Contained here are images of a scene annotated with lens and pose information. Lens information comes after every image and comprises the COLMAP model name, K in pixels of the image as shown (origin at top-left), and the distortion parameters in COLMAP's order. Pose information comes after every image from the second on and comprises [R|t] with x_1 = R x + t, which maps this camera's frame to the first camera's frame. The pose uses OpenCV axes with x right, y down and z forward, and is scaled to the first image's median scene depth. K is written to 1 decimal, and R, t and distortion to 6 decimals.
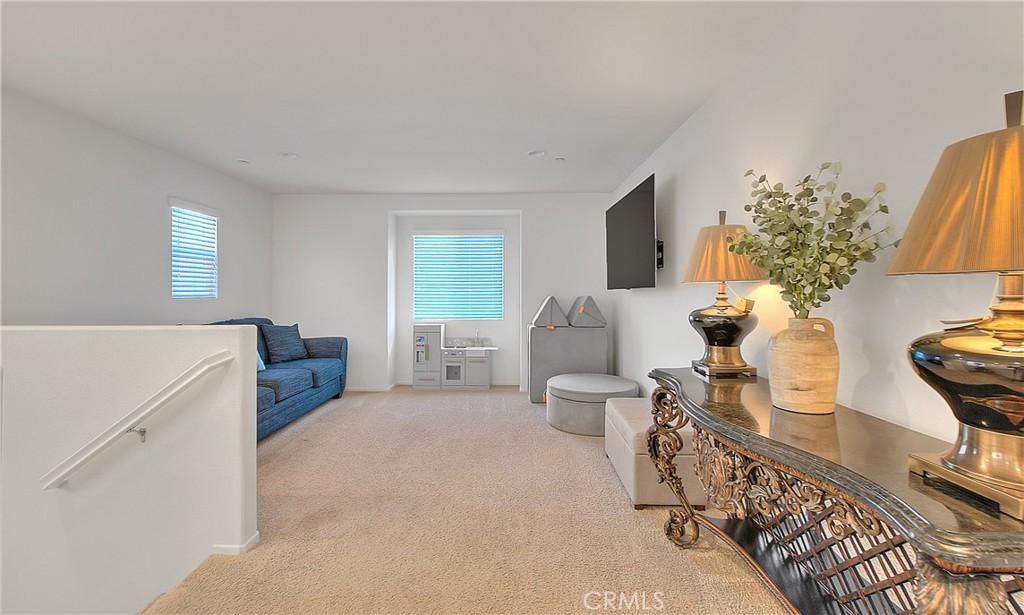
lens RADIAL K [[462.6, 0, 512.0], [0, 462.6, 307.5], [0, 0, 1]] dist [-0.000163, -0.000045]
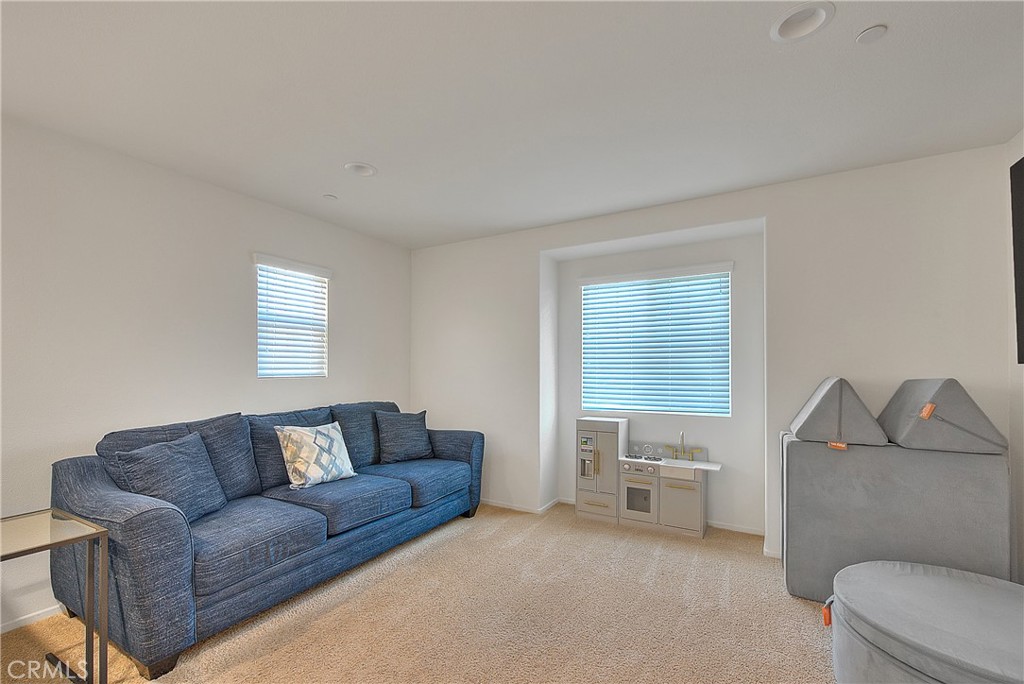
lens RADIAL K [[424.6, 0, 510.3], [0, 424.6, 365.0], [0, 0, 1]] dist [0.001531, 0.000207]
pose [[0.857085, -0.004032, -0.515160, 0.020741], [-0.016032, 0.999276, -0.034494, -0.017968], [0.514926, 0.037823, 0.856400, 0.452893]]
